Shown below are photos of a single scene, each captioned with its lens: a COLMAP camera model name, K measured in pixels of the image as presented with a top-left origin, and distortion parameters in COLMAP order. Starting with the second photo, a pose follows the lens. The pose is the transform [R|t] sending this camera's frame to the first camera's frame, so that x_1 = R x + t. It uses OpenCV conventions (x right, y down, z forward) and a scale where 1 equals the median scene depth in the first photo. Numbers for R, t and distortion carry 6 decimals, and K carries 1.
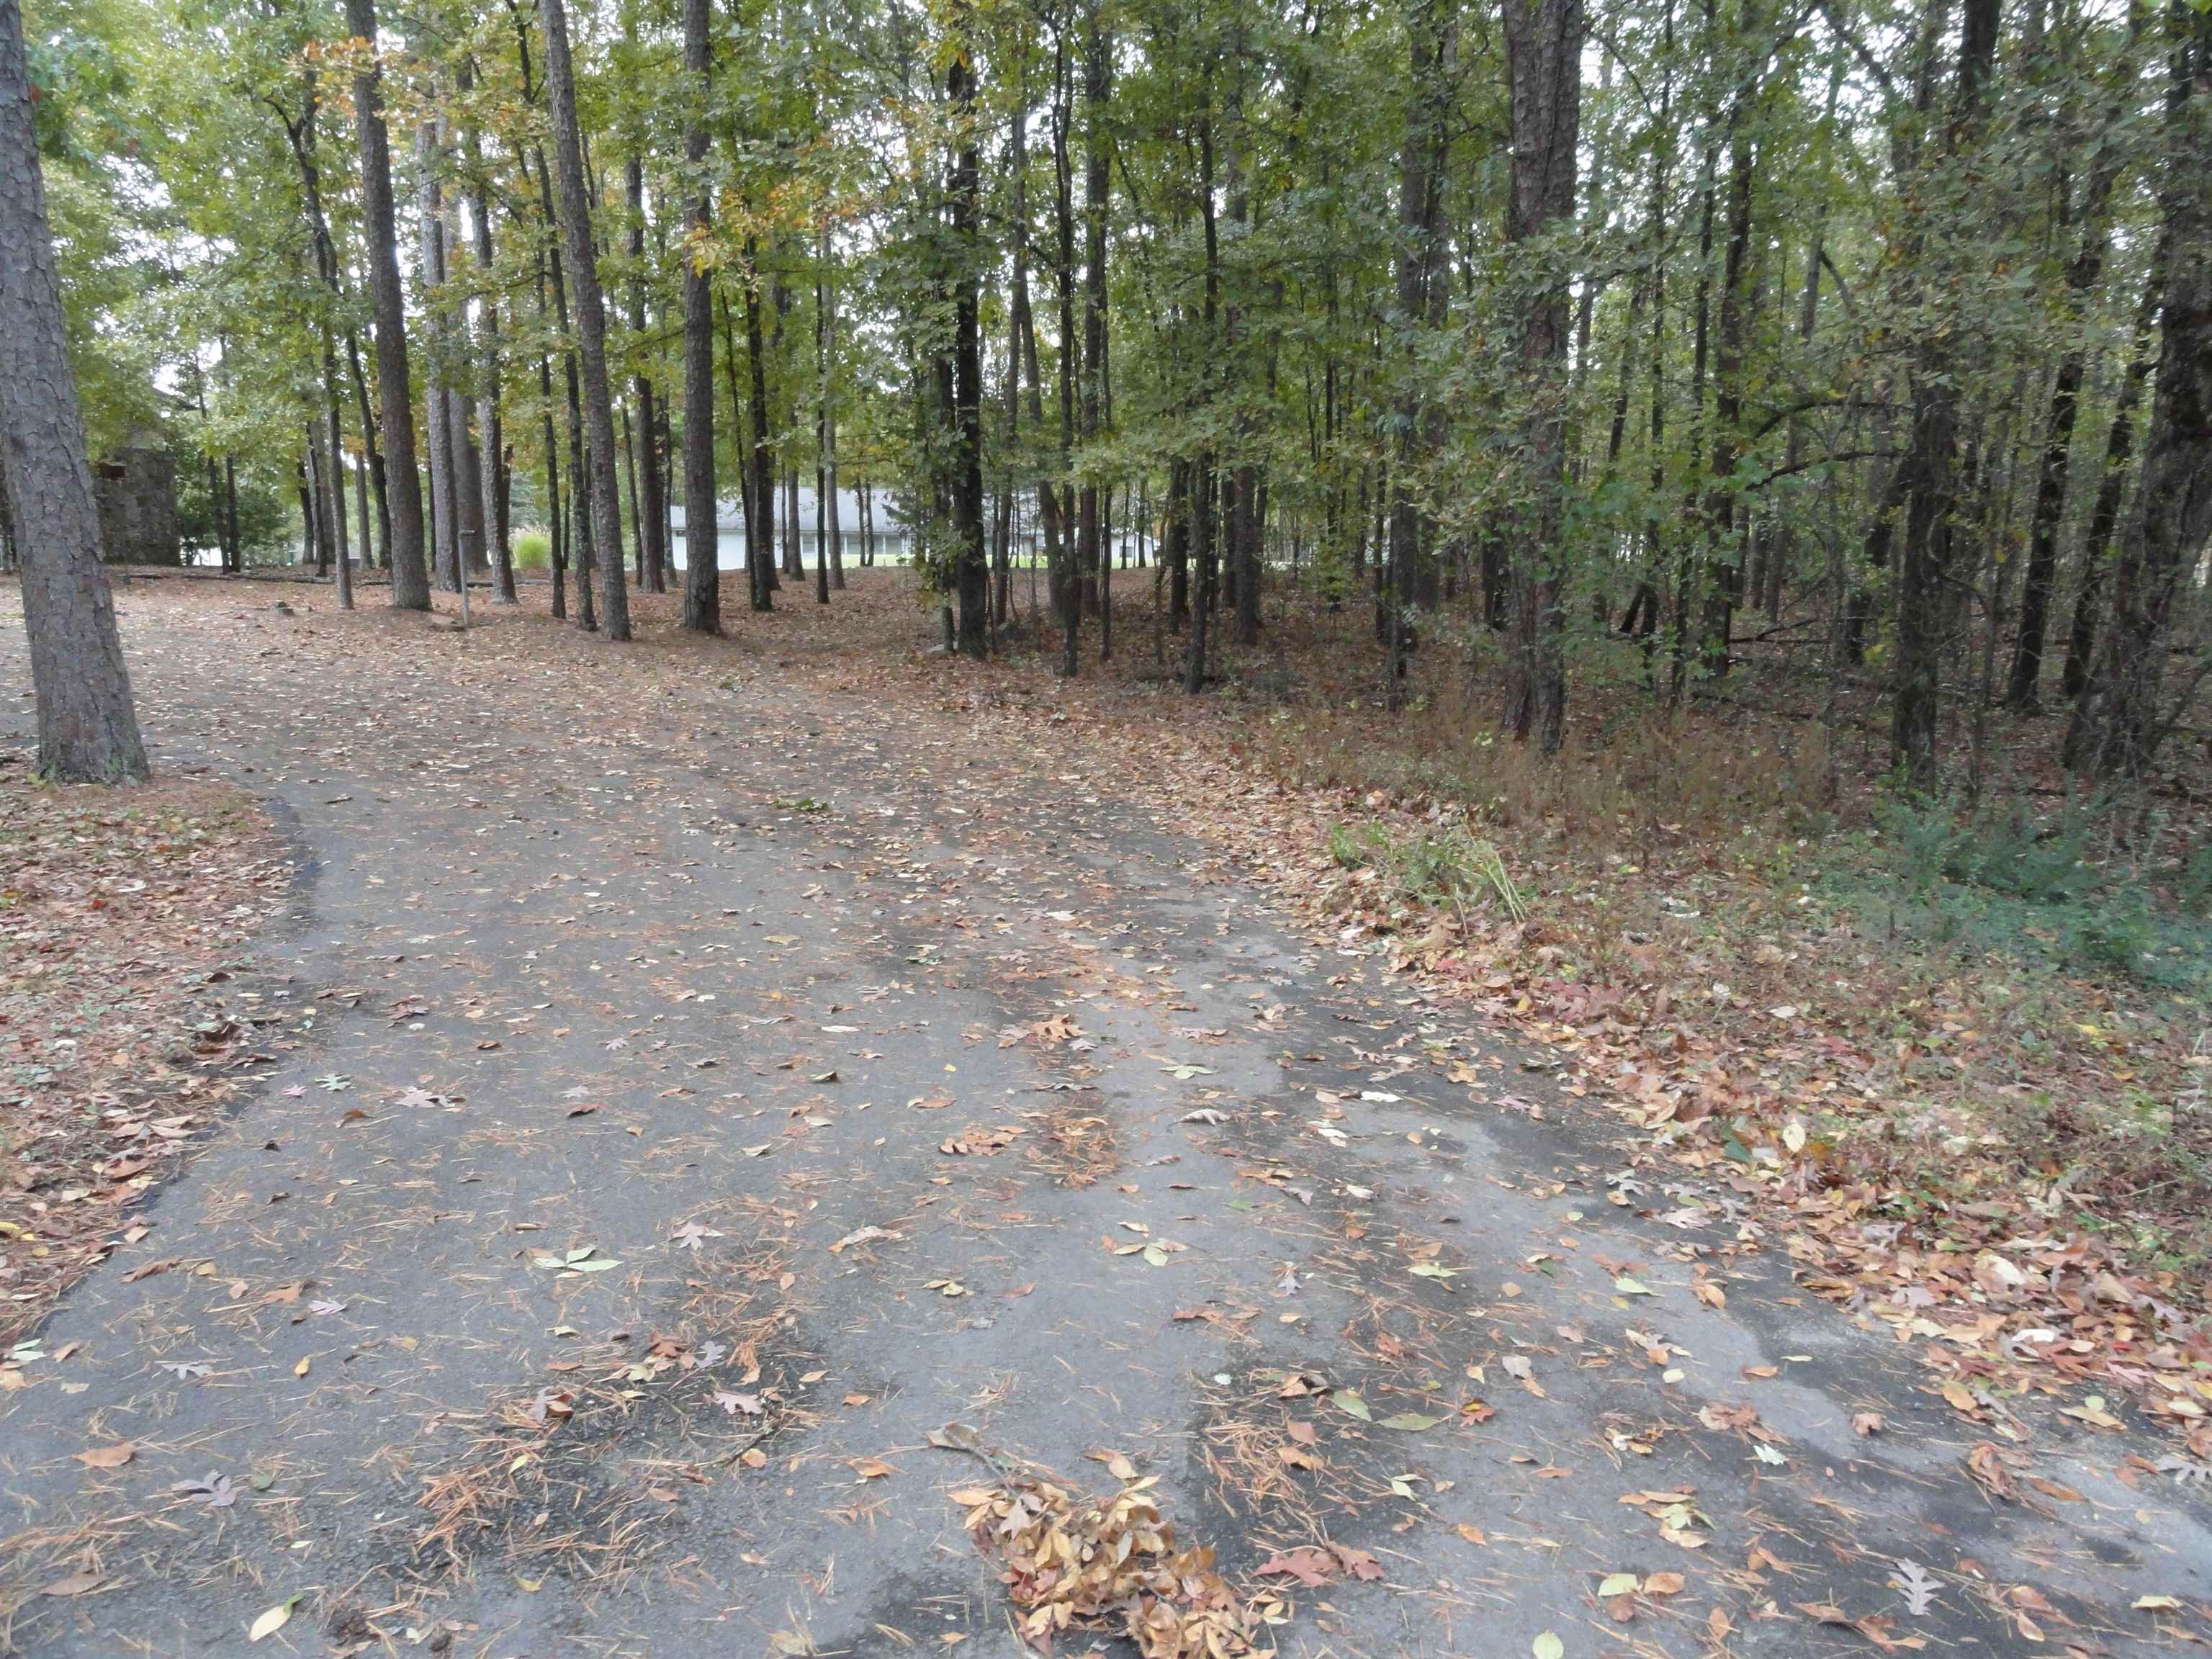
lens RADIAL K [[1534.5, 0, 1112.2], [0, 1534.5, 829.7], [0, 0, 1]] dist [-0.013941, 0.008306]
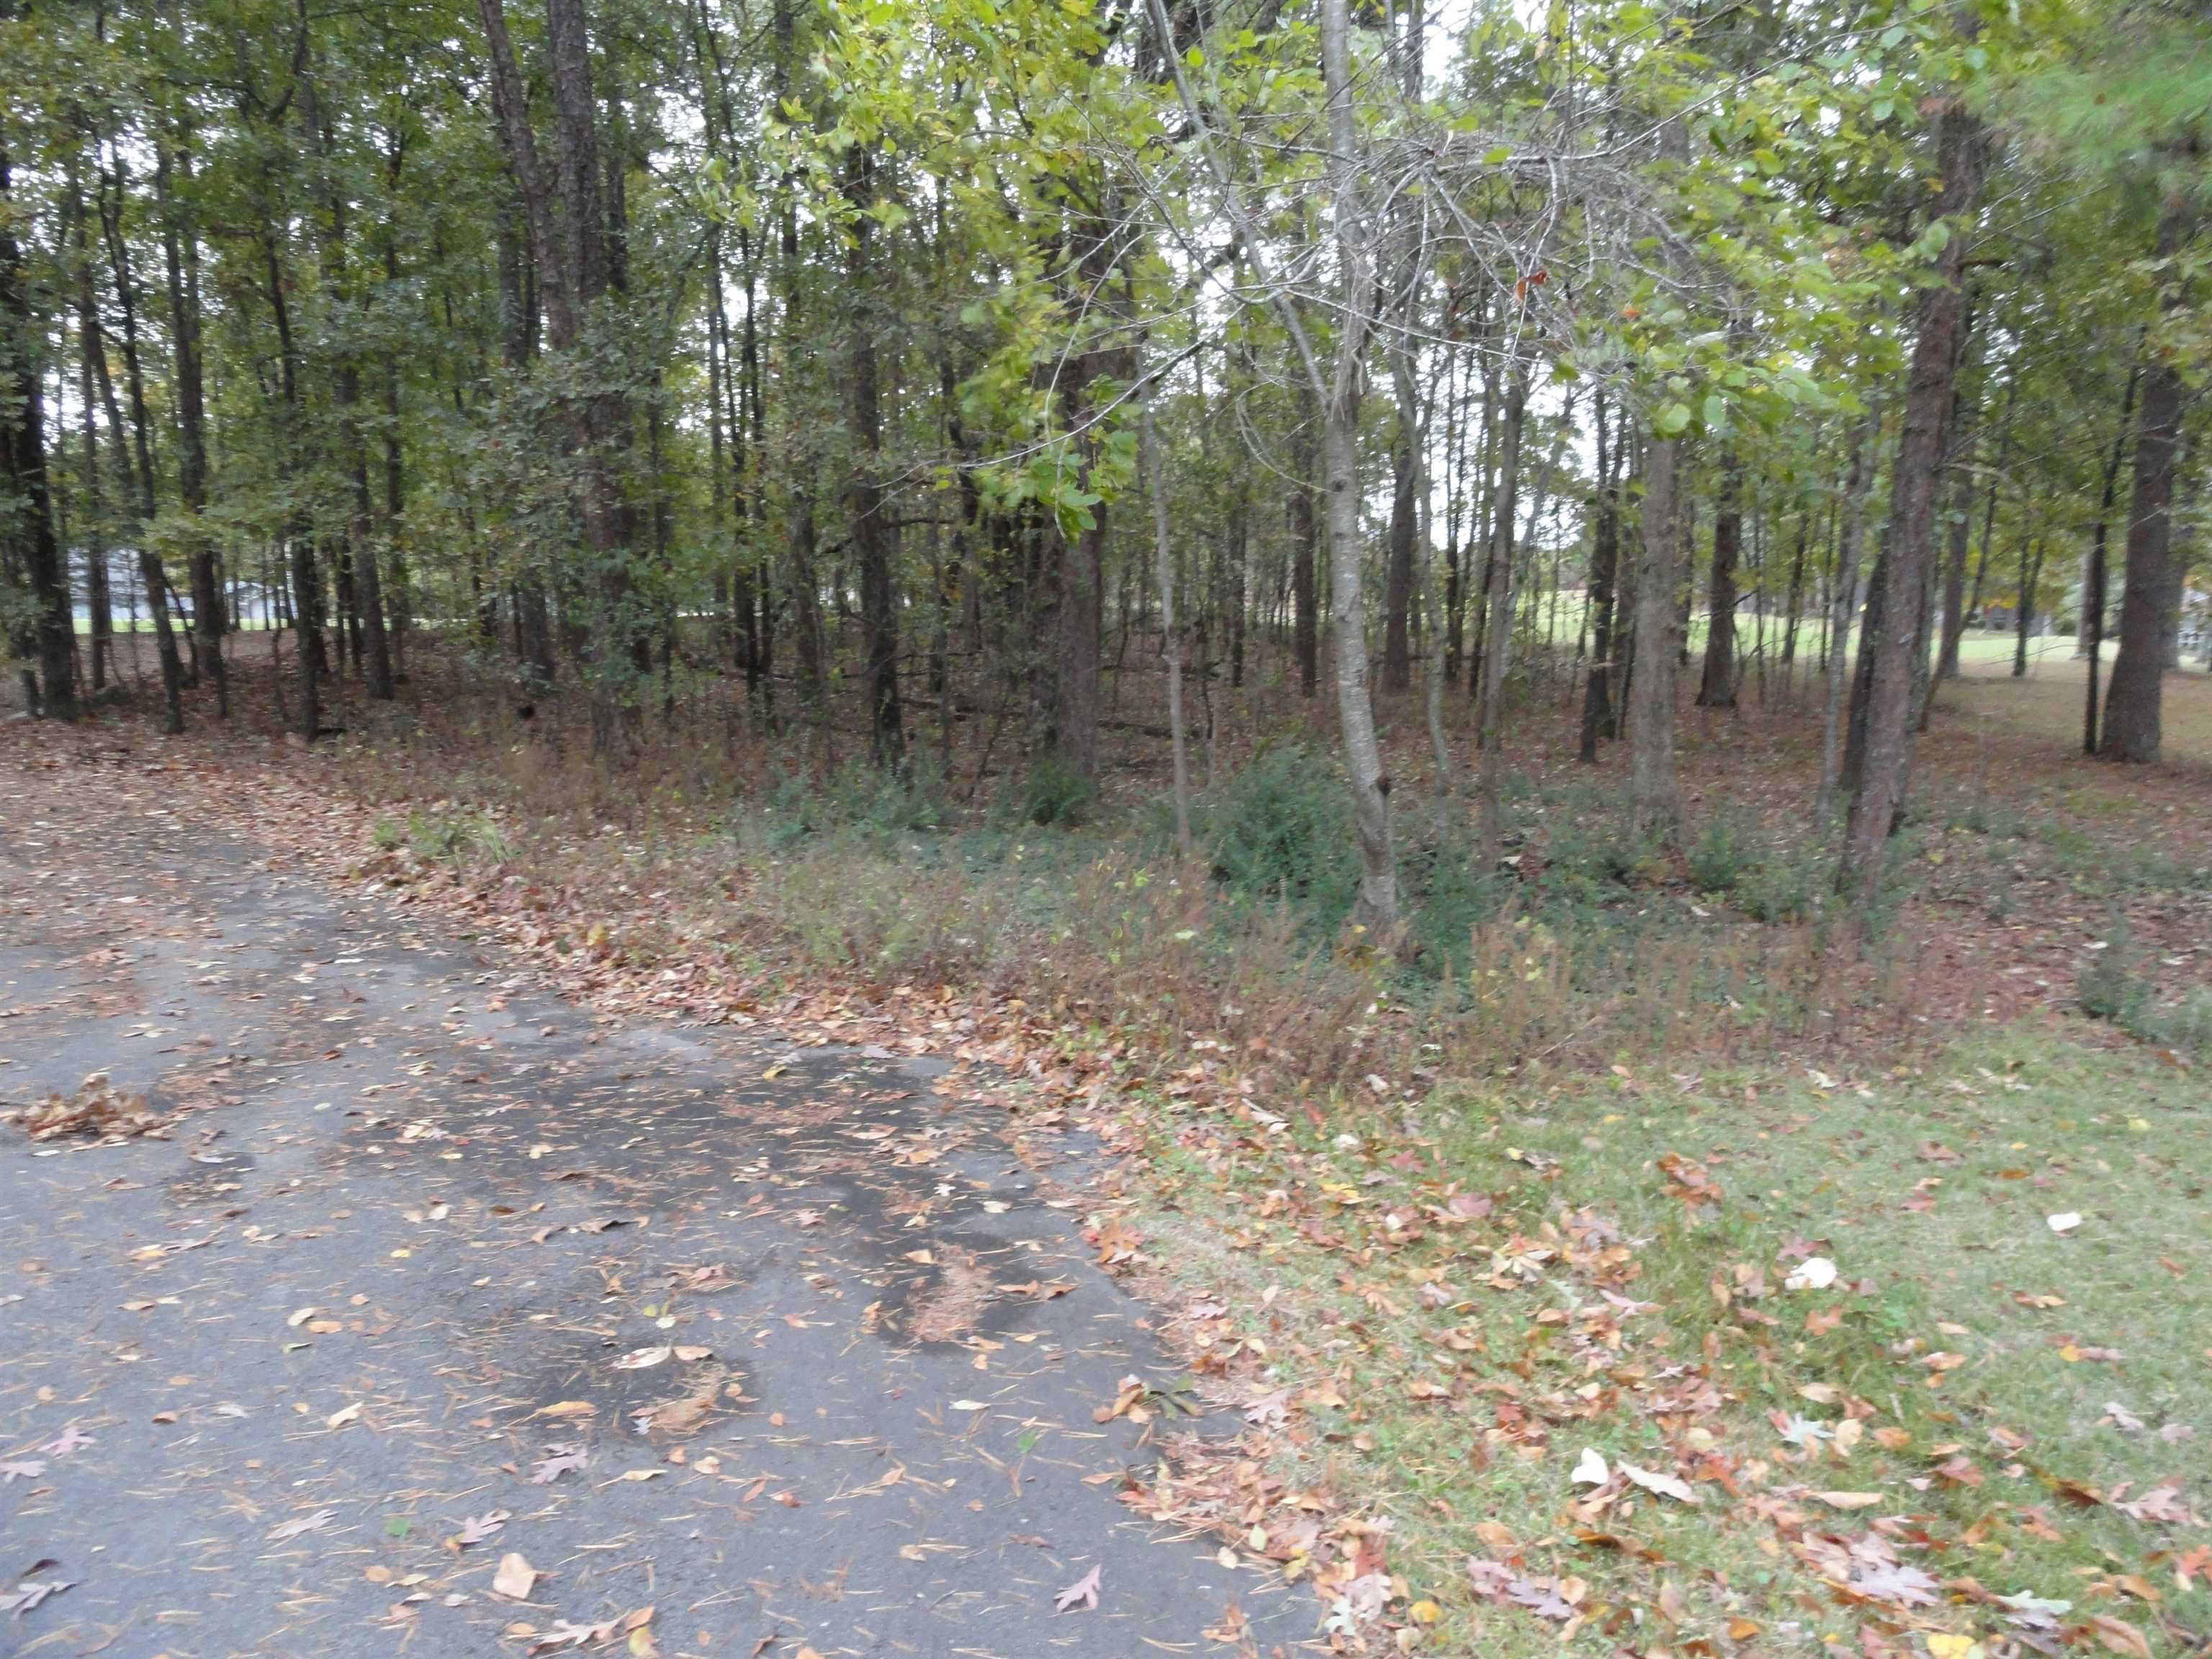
lens RADIAL K [[1534.5, 0, 1096.5], [0, 1534.5, 813.5], [0, 0, 1]] dist [-0.013941, 0.008306]
pose [[0.881353, -0.082924, 0.465124, 0.055822], [0.103104, 0.994506, -0.018066, 0.055024], [-0.461071, 0.063879, 0.885061, -0.295249]]
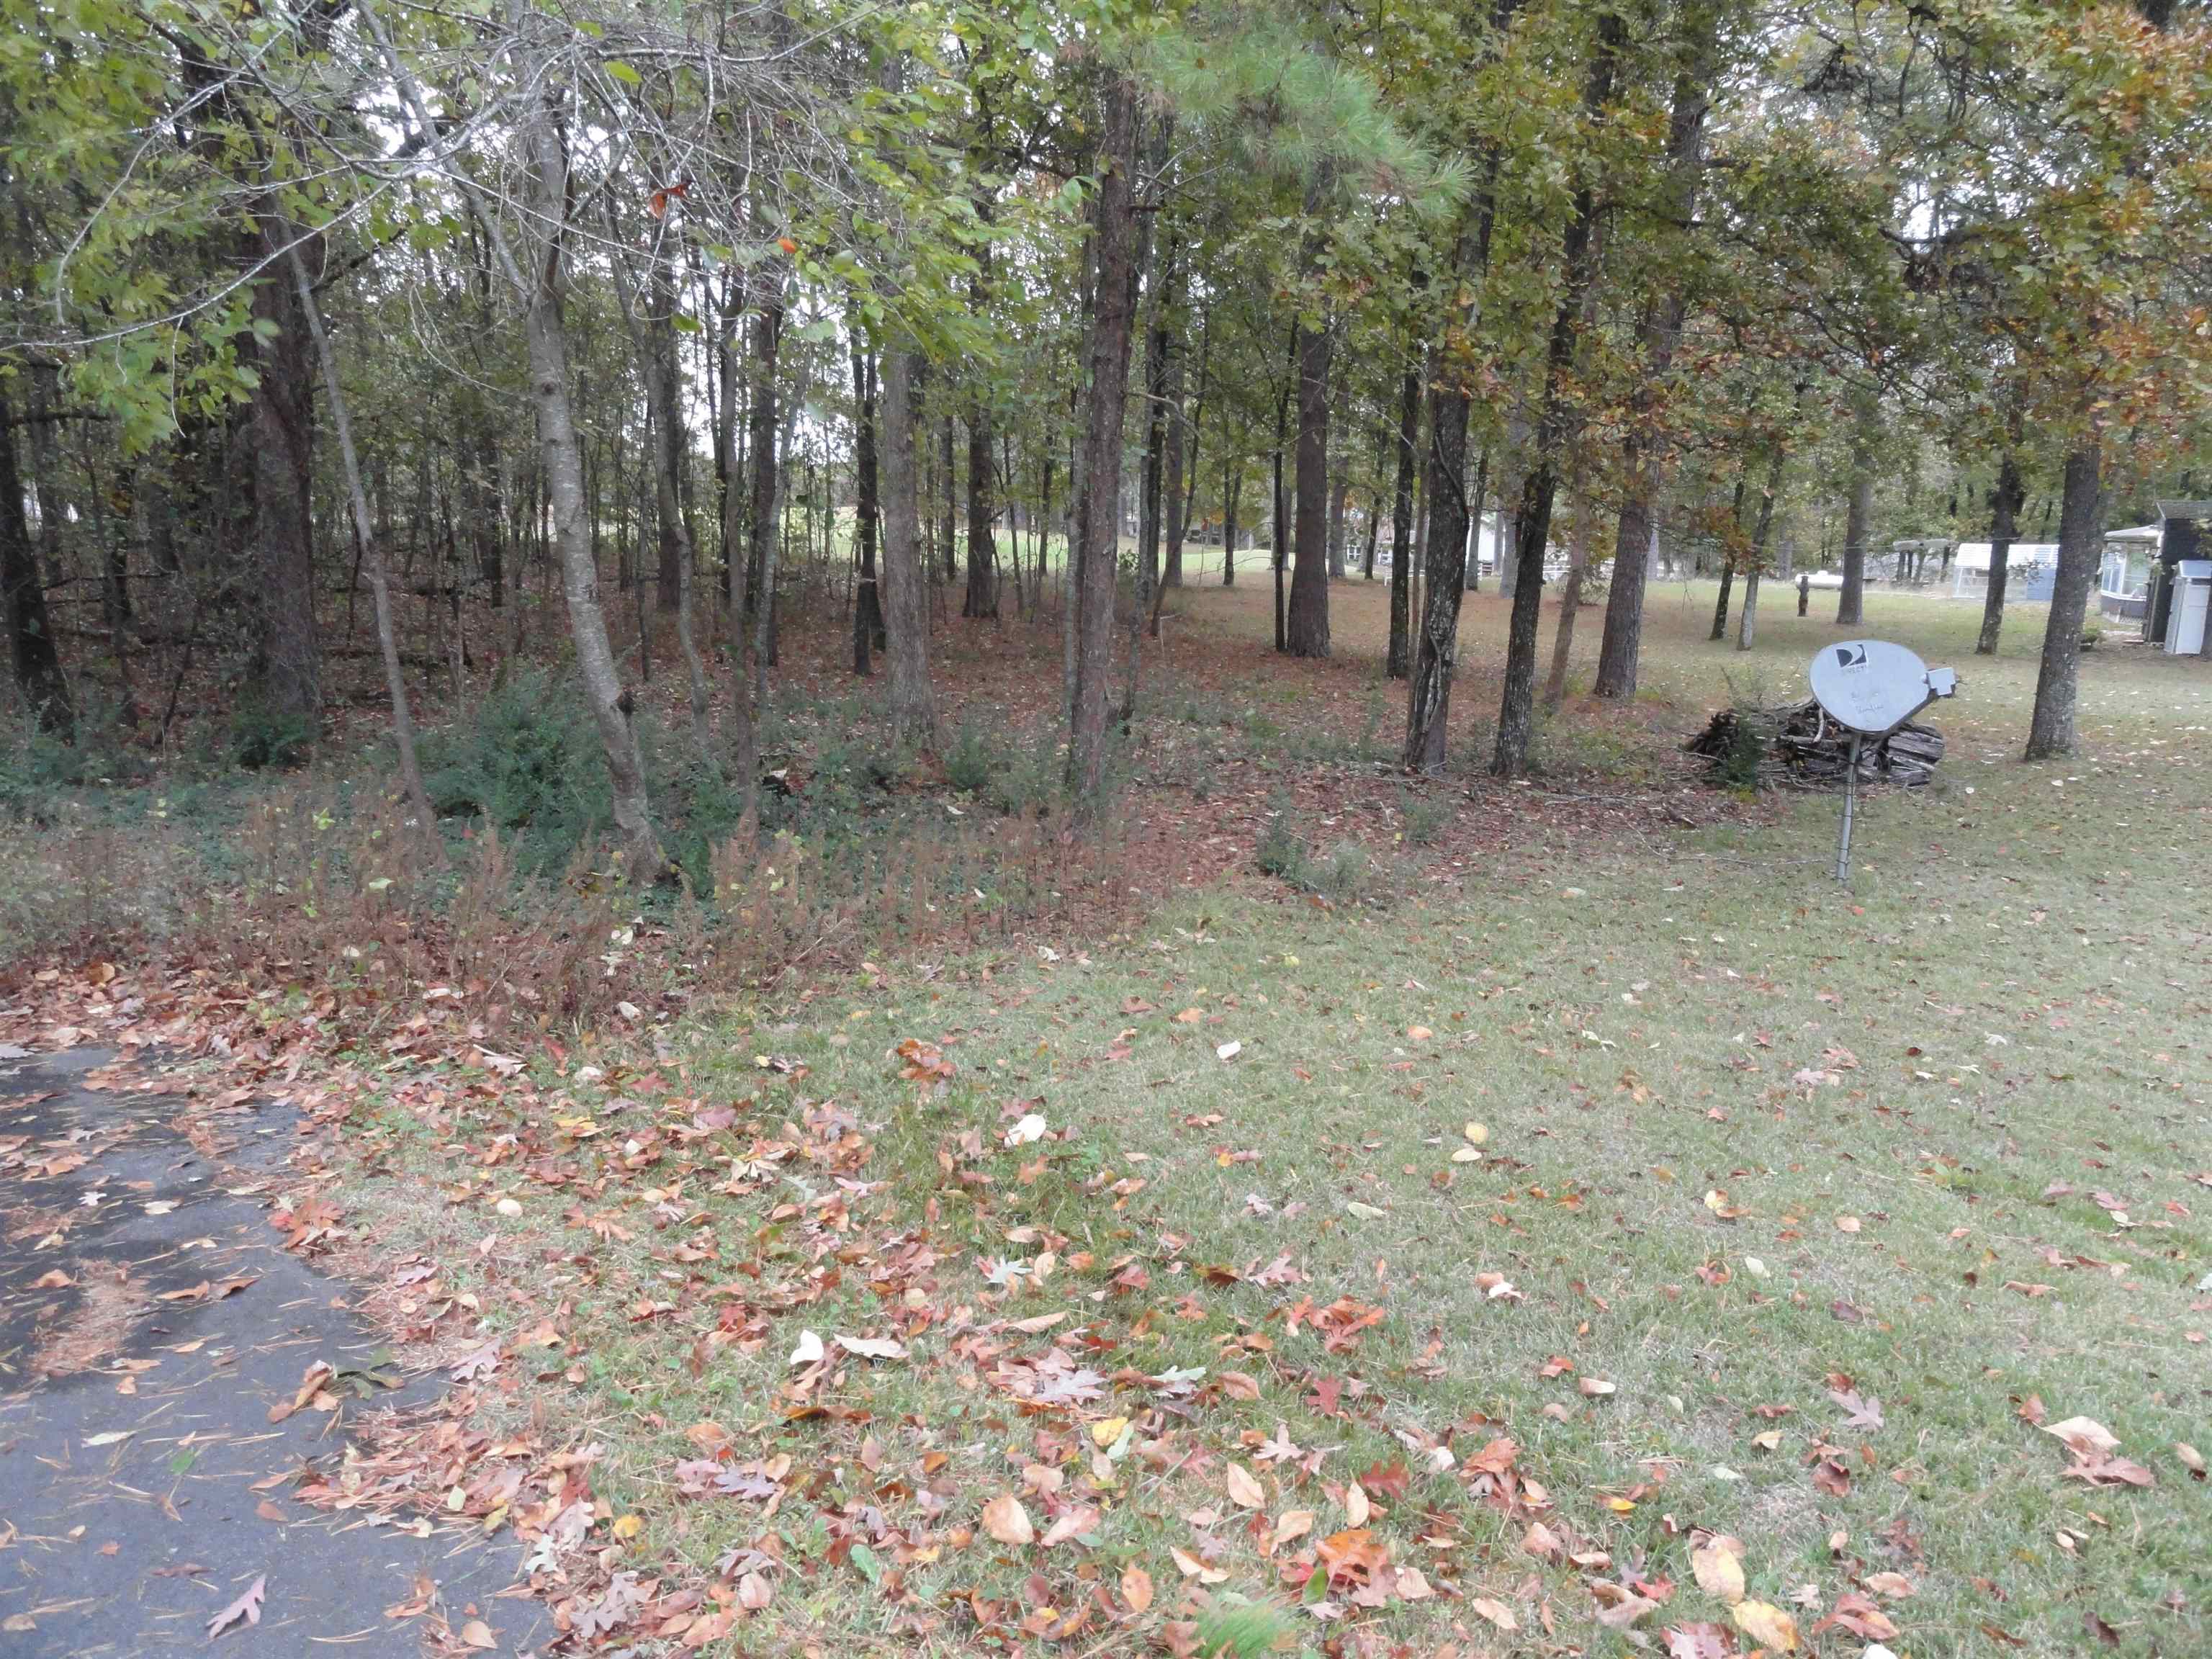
lens RADIAL K [[1534.5, 0, 1108.5], [0, 1534.5, 831.6], [0, 0, 1]] dist [-0.013941, 0.008306]
pose [[0.583081, -0.176017, 0.793117, 0.073537], [0.153947, 0.982498, 0.104868, 0.059402], [-0.797695, 0.060952, 0.599973, -0.308164]]
